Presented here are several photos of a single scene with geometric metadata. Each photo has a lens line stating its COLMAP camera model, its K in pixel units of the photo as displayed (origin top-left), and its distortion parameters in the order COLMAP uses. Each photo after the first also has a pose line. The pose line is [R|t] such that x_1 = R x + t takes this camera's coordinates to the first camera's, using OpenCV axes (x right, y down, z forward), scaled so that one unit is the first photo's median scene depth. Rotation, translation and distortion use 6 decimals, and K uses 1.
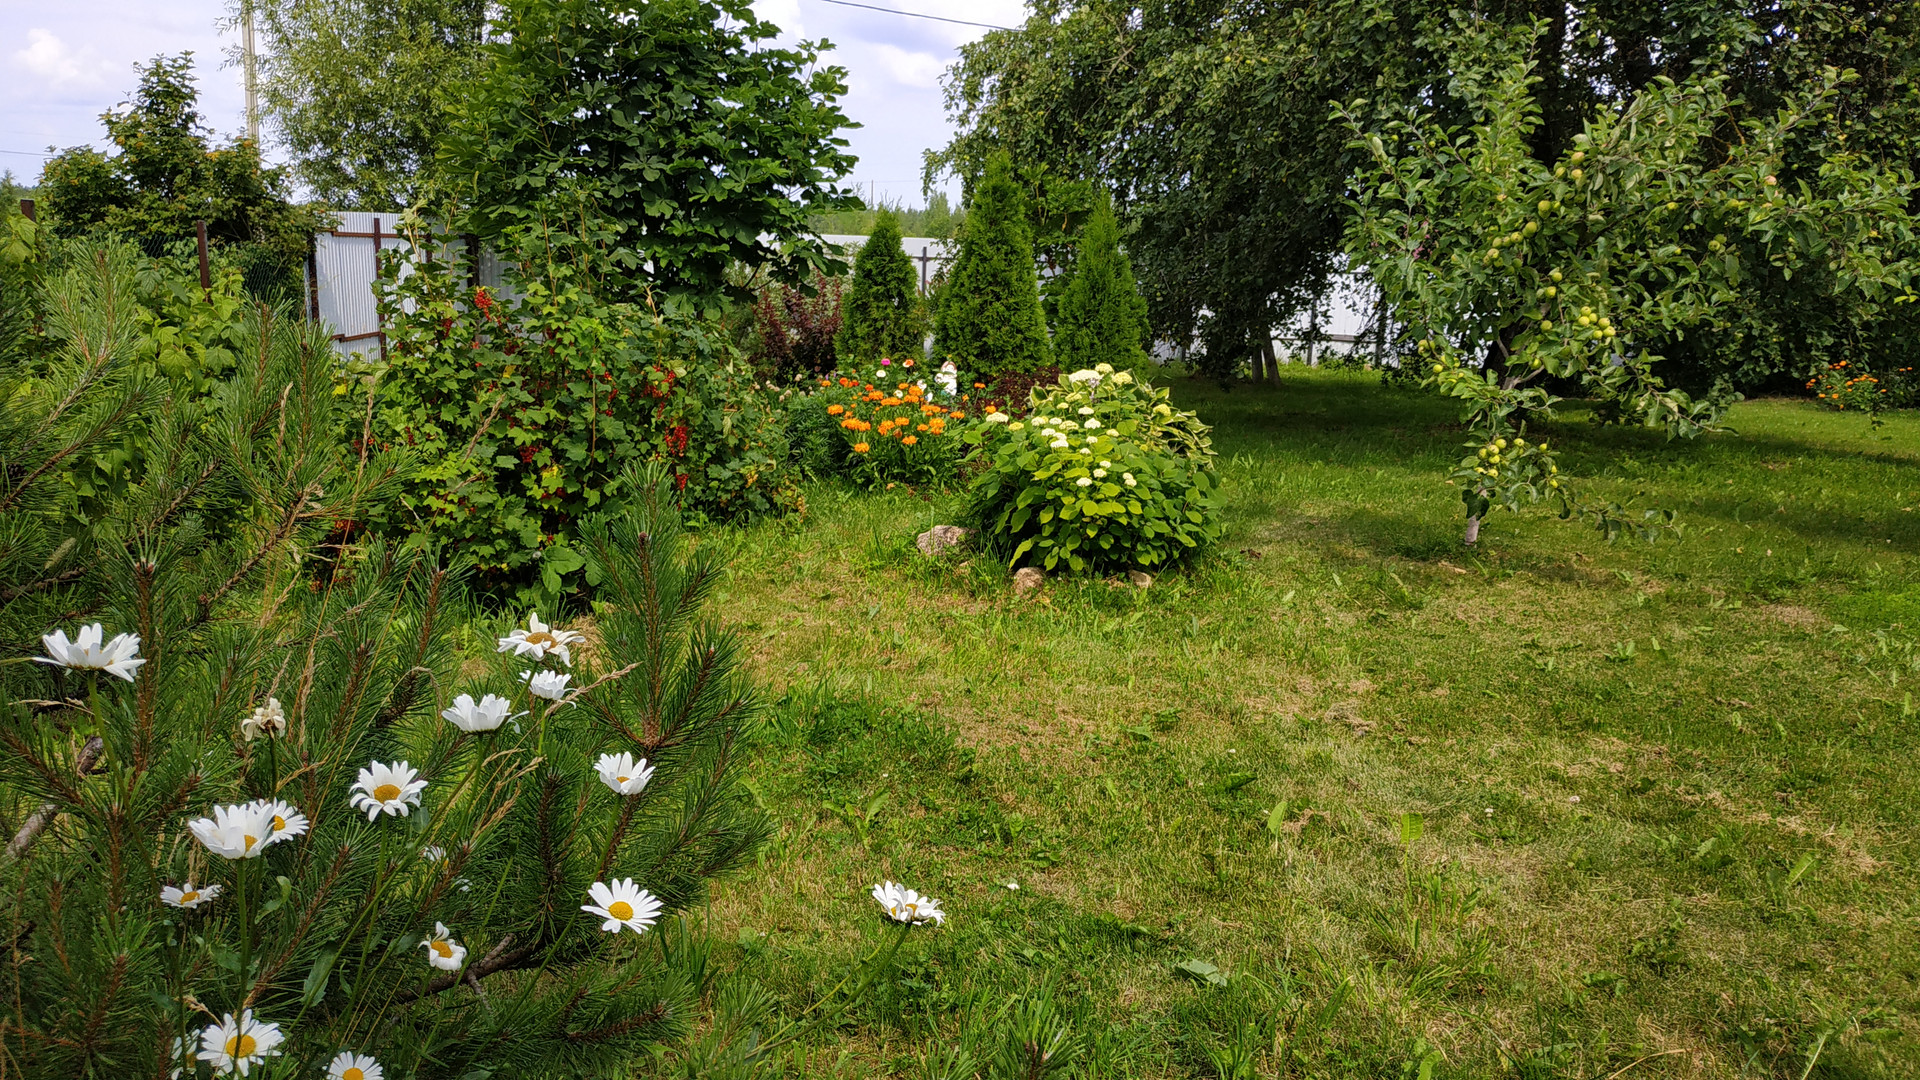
lens RADIAL K [[1377.4, 0, 964.3], [0, 1377.4, 543.1], [0, 0, 1]] dist [0.025239, -0.061371]
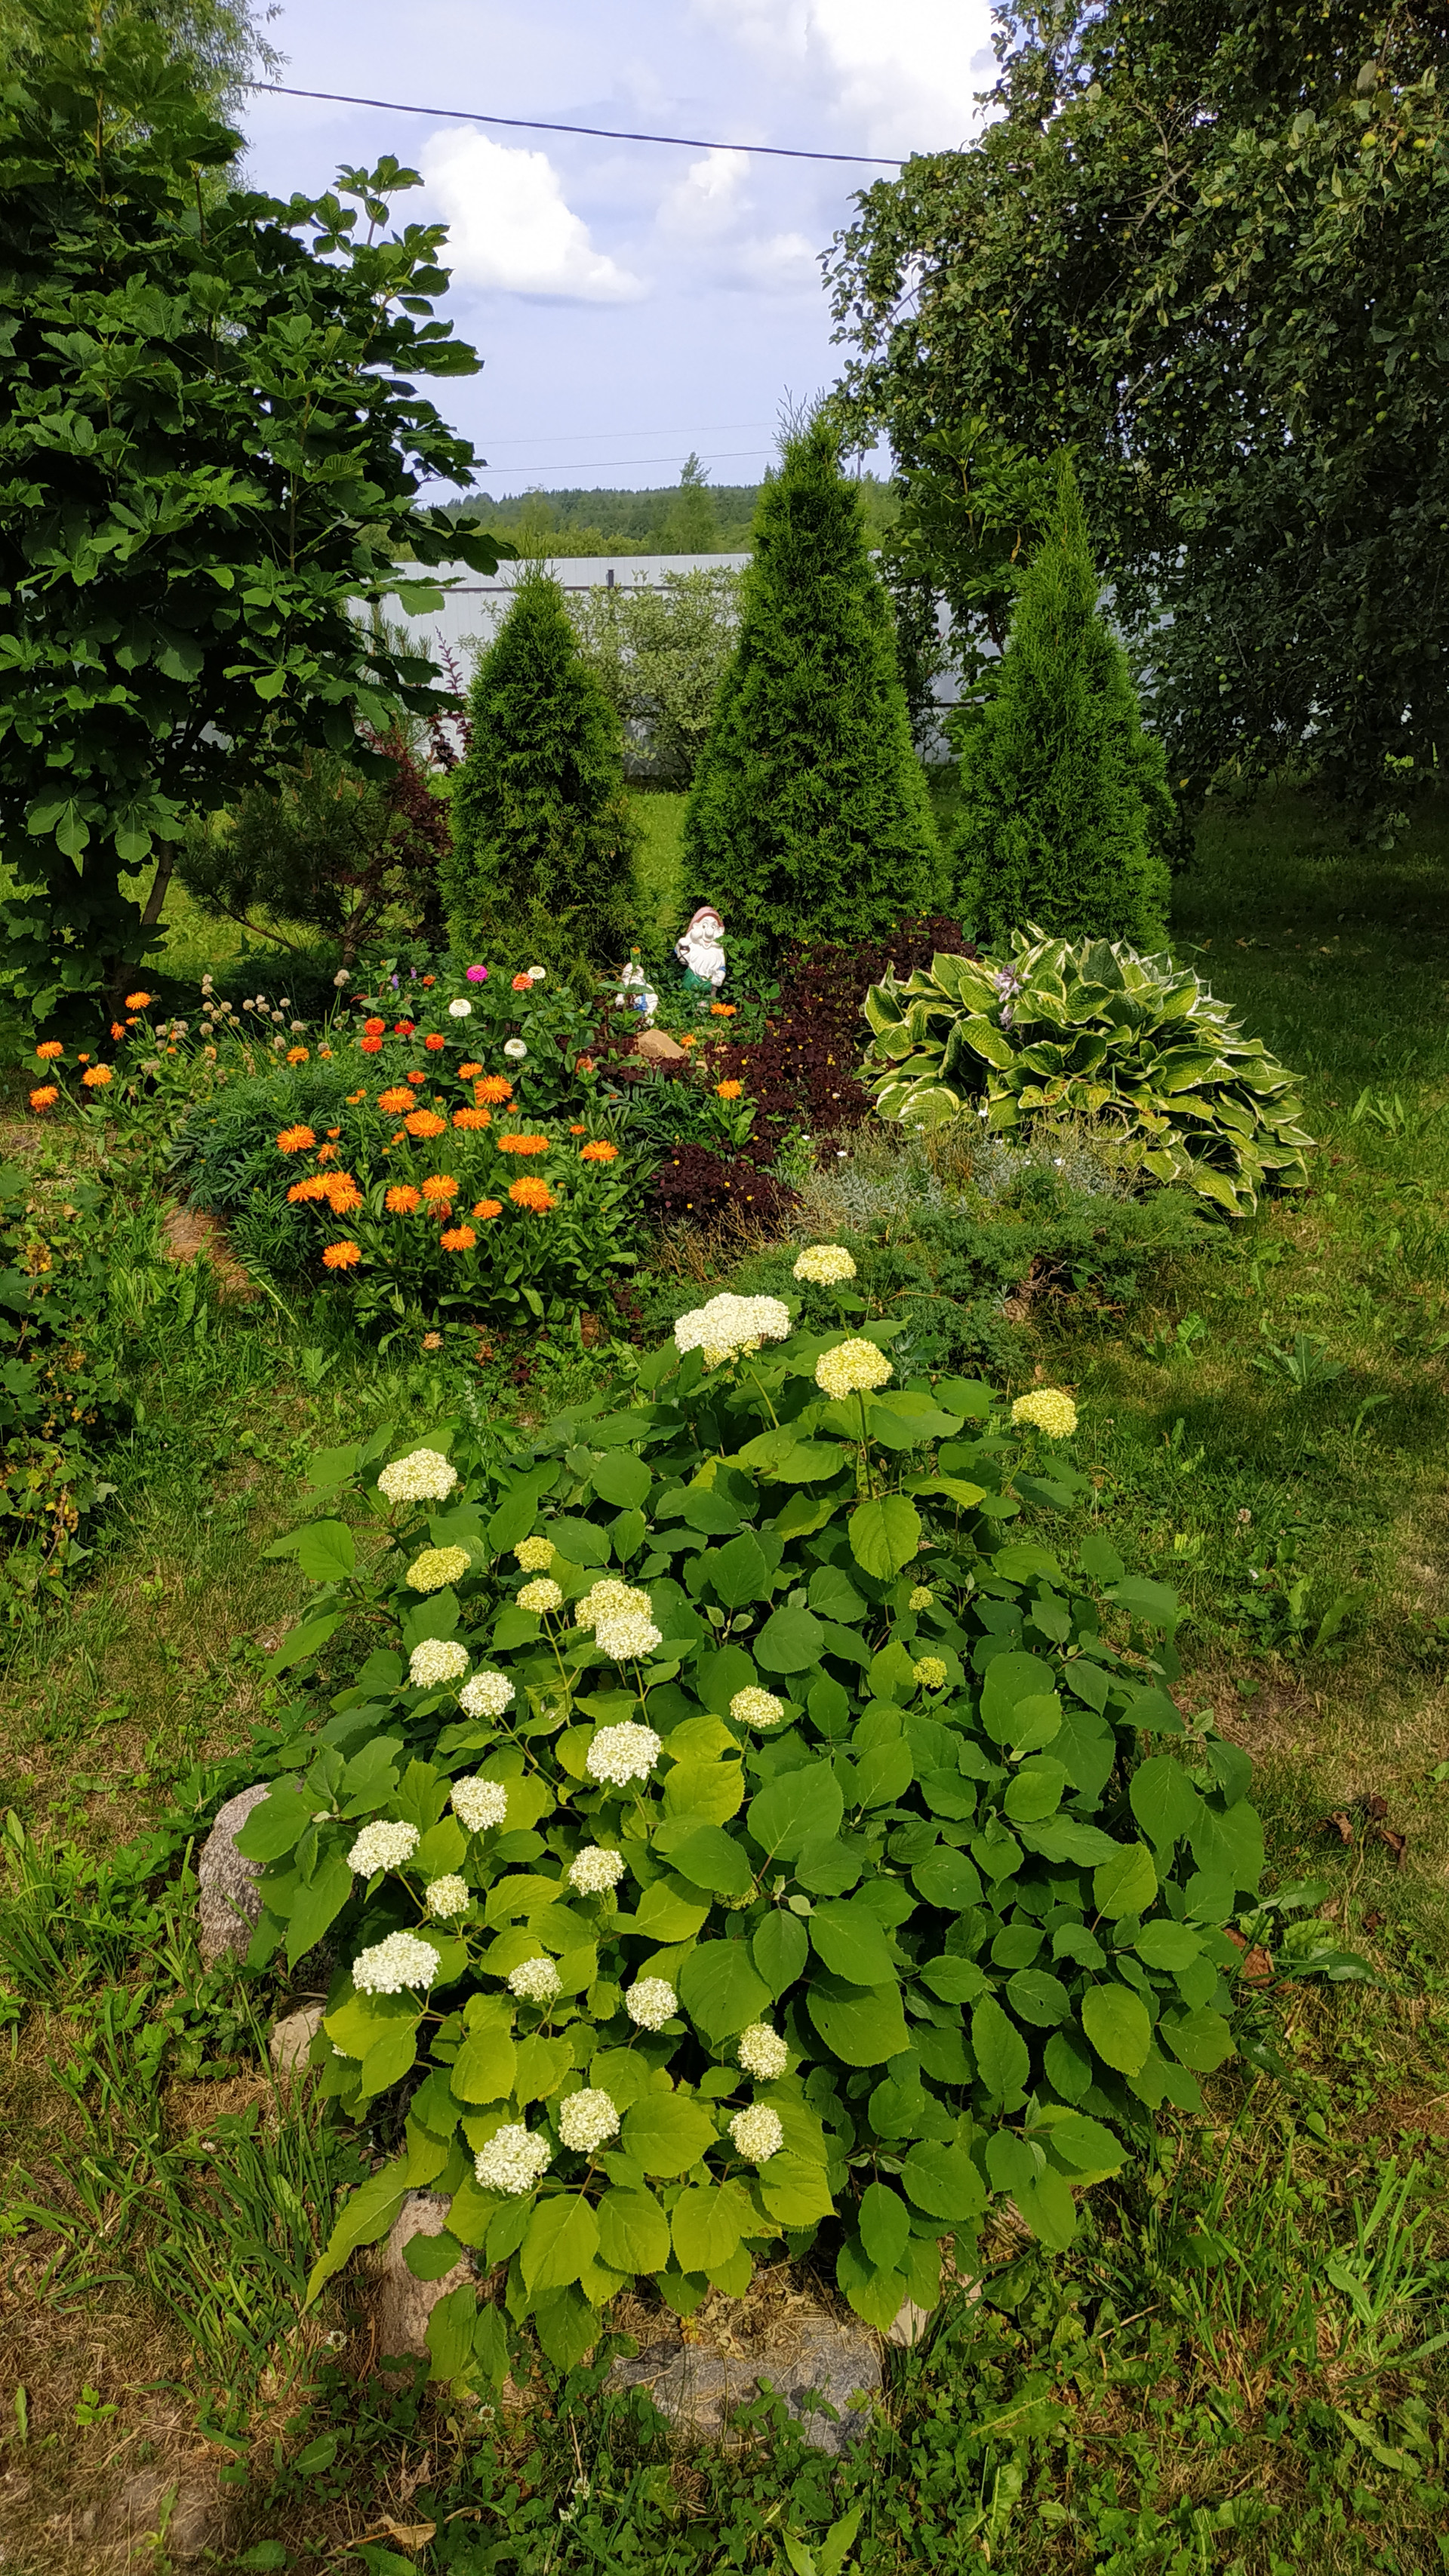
lens RADIAL K [[1847.9, 0, 732.3], [0, 1847.9, 1230.2], [0, 0, 1]] dist [0.025239, -0.061371]
pose [[0.989741, -0.002004, -0.142857, 0.081302], [0.022889, 0.989210, 0.144703, -0.112380], [0.141026, -0.146489, 0.979108, 0.387181]]
